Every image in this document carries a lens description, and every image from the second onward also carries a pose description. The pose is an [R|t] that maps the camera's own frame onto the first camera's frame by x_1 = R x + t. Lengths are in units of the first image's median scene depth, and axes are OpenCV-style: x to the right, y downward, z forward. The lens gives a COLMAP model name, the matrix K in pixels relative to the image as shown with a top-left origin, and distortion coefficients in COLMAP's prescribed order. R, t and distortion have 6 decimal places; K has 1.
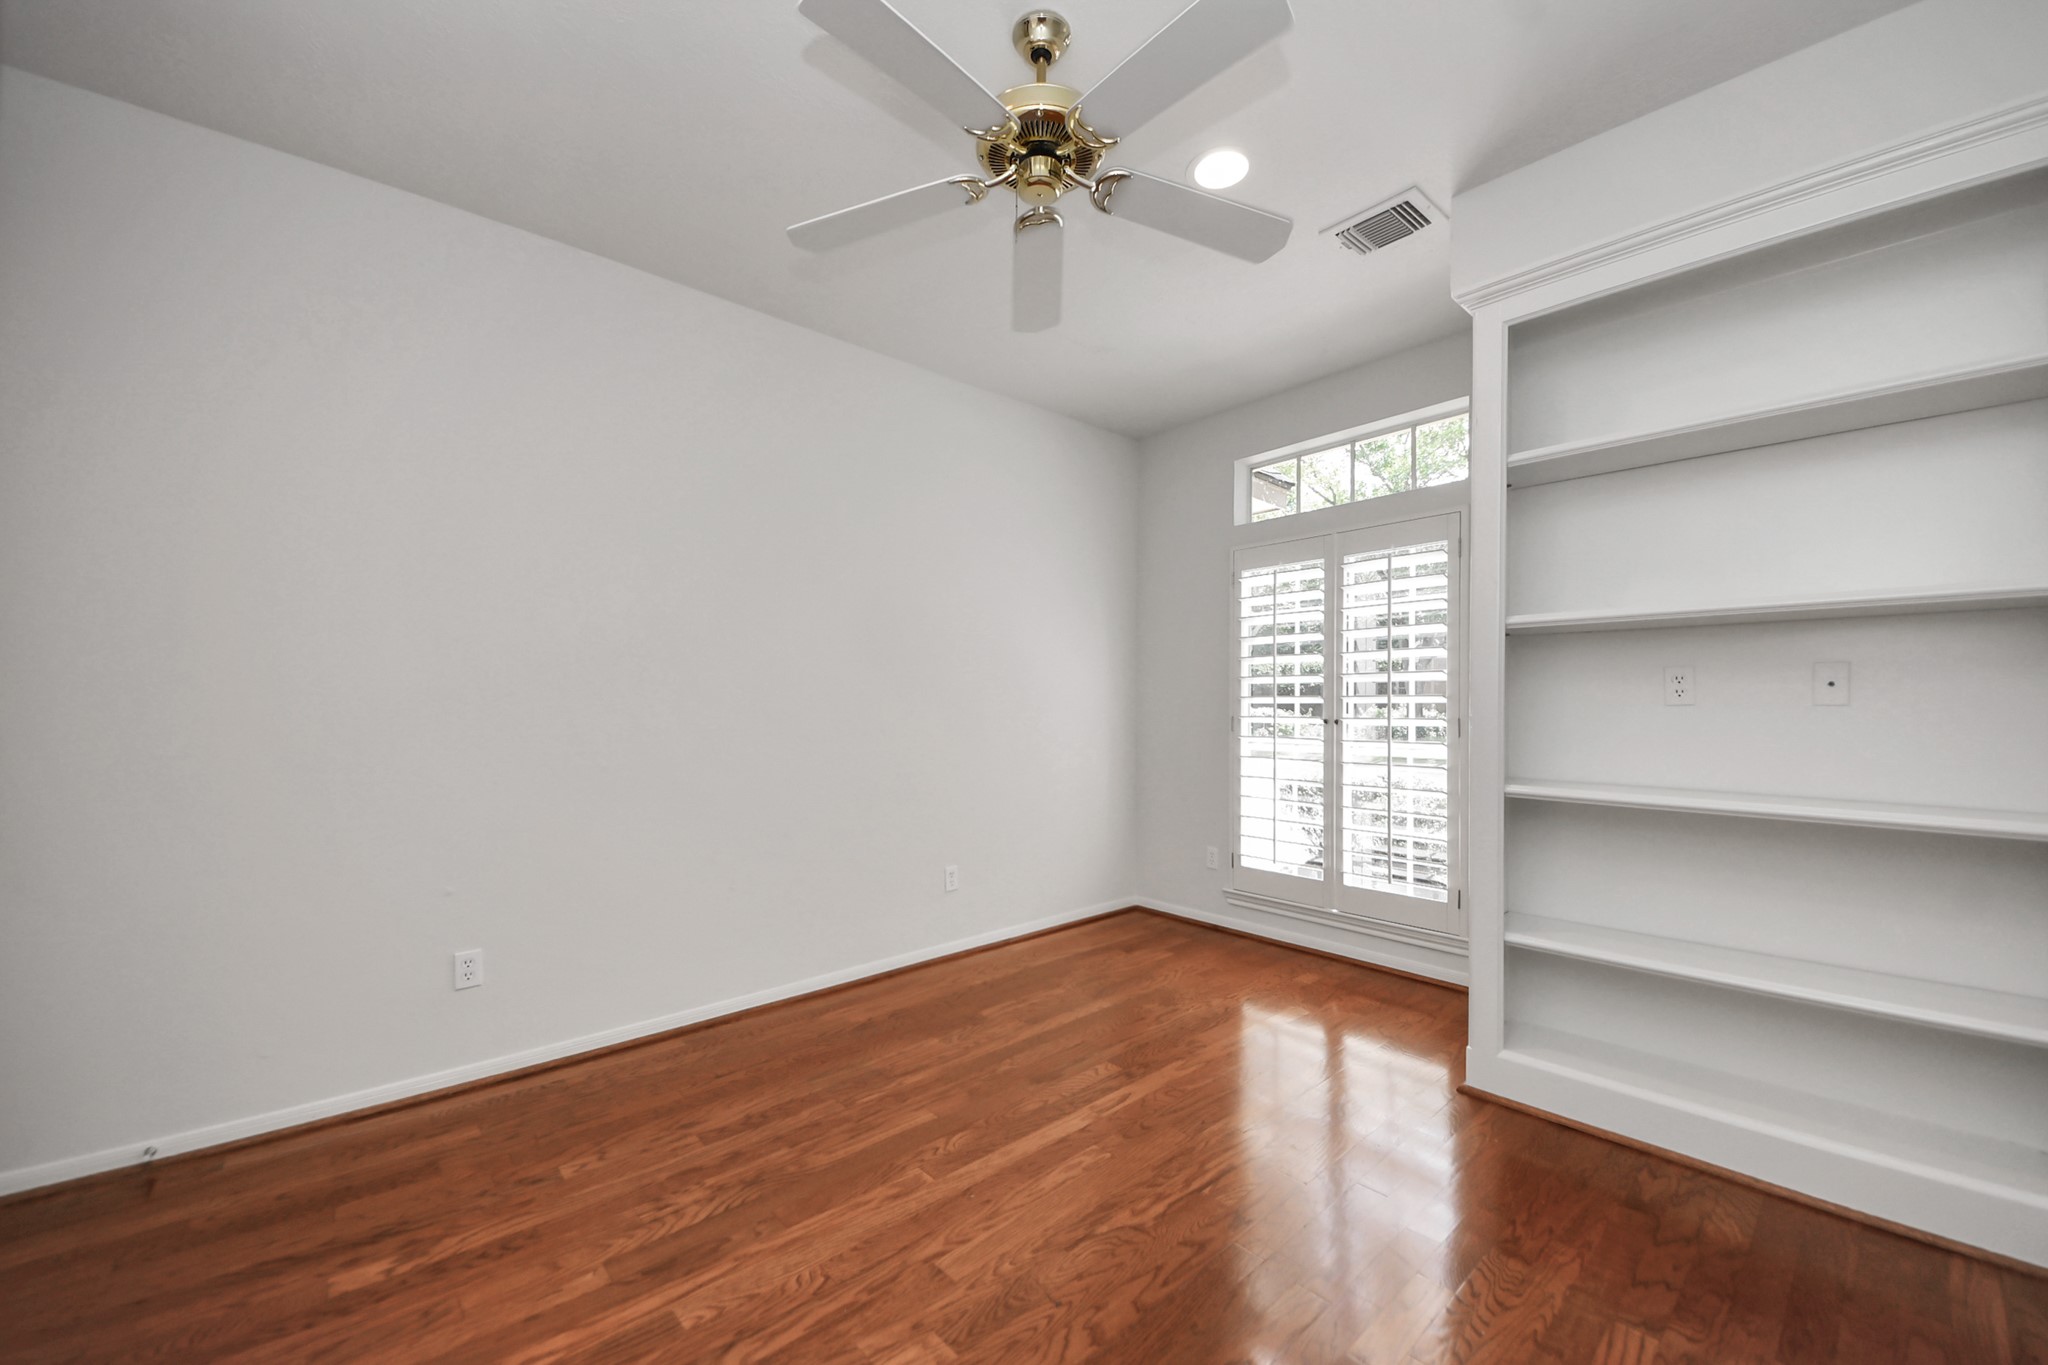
lens RADIAL K [[808.2, 0, 1018.2], [0, 808.2, 704.2], [0, 0, 1]] dist [0.016662, -0.000098]
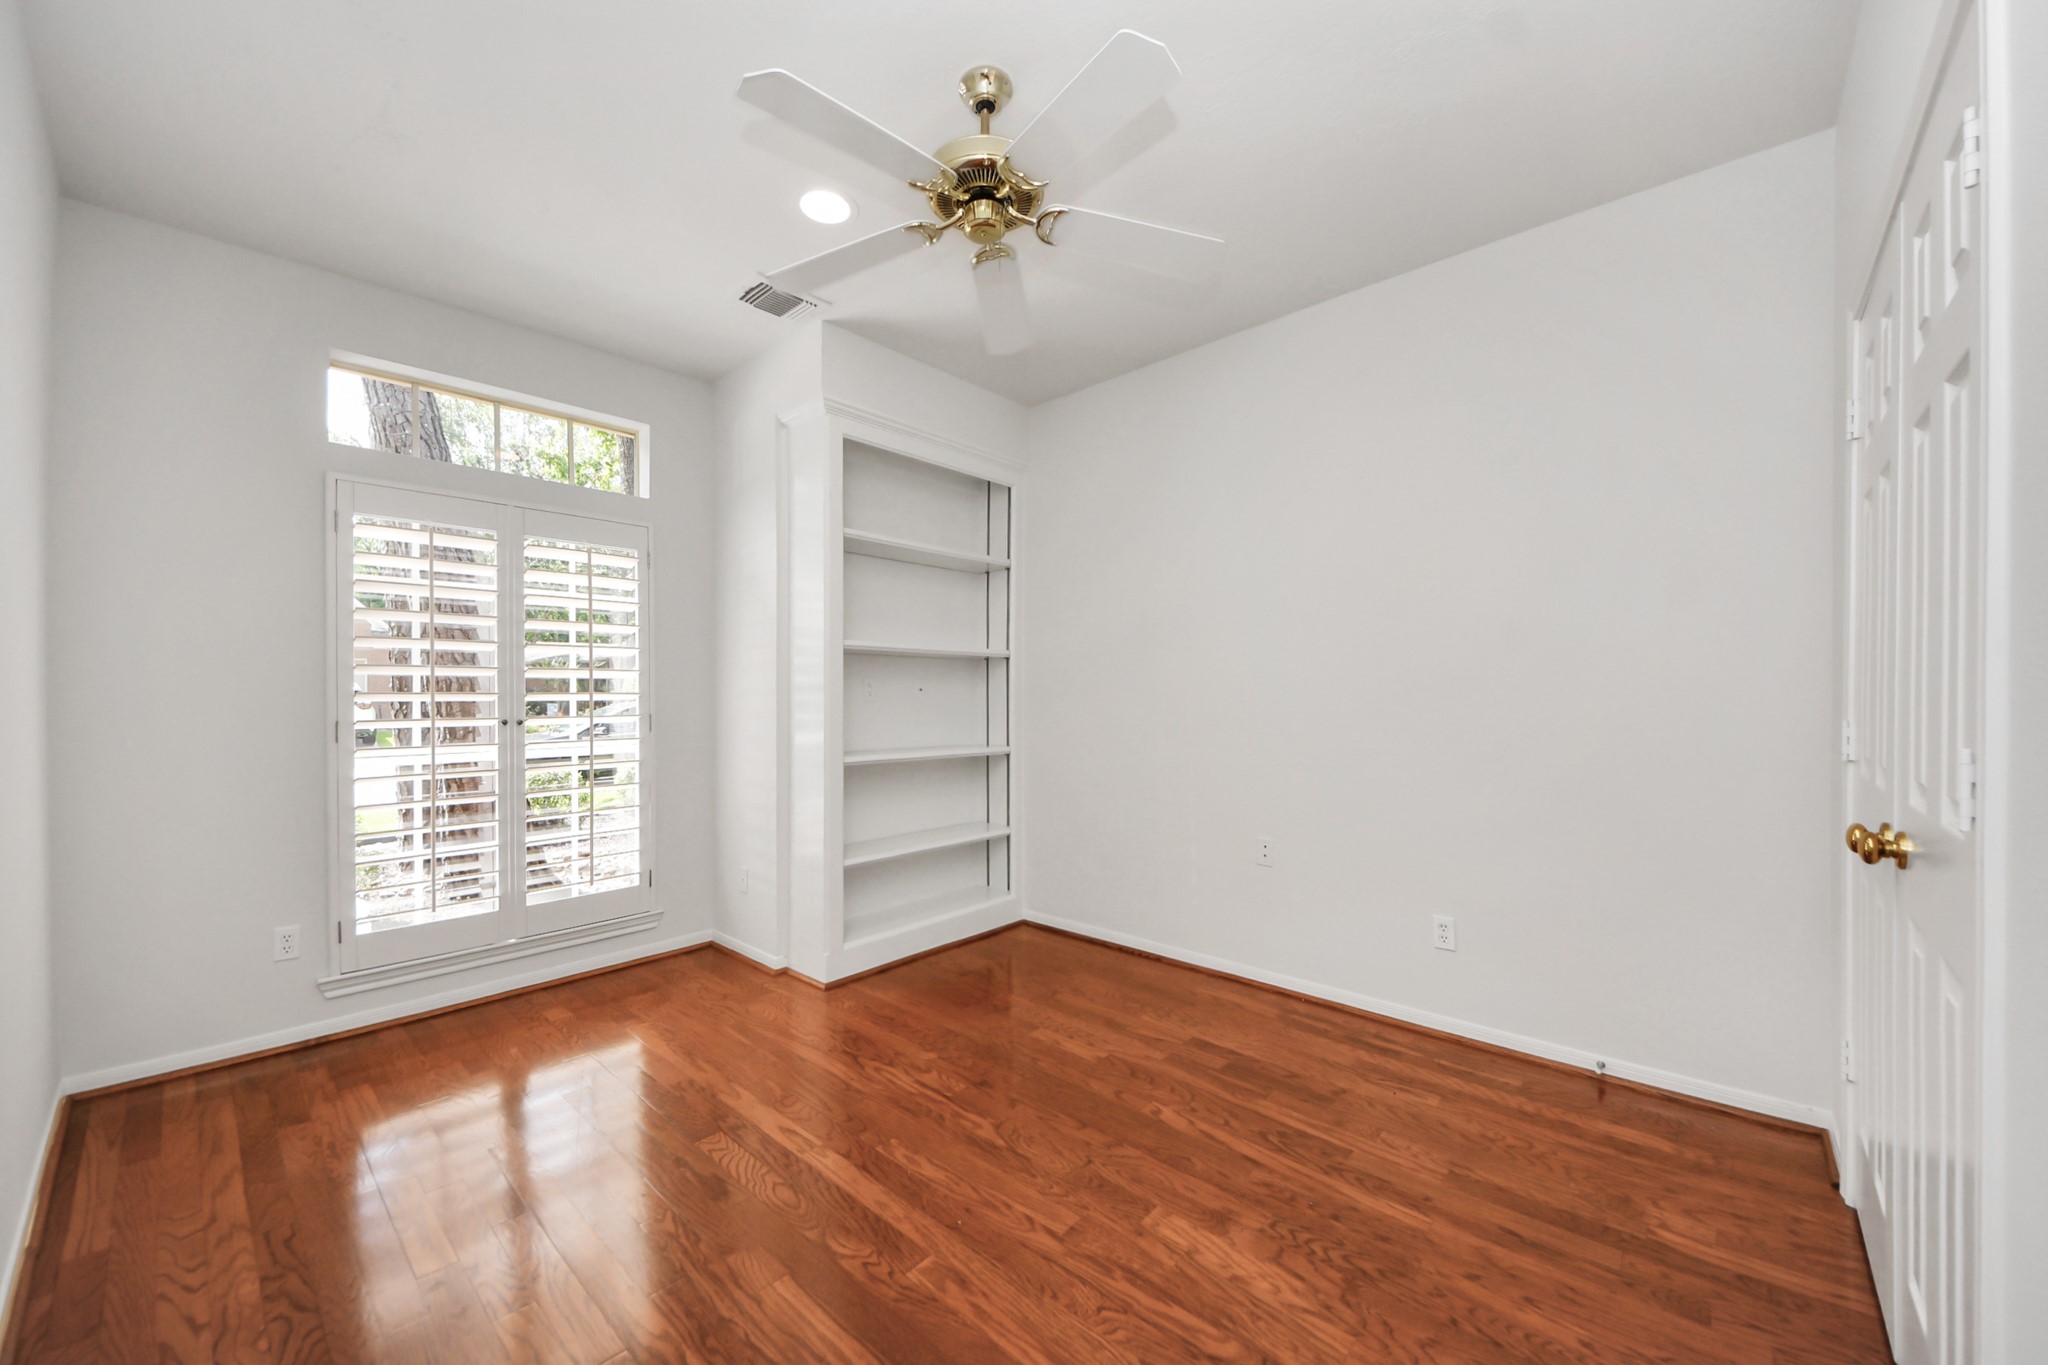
lens RADIAL K [[769.5, 0, 1051.5], [0, 769.5, 698.6], [0, 0, 1]] dist [0.034366, -0.021473]
pose [[-0.140022, 0.001536, 0.990147, -0.592419], [0.007705, 0.999970, -0.000461, 0.001190], [-0.990118, 0.007564, -0.140030, 0.626150]]
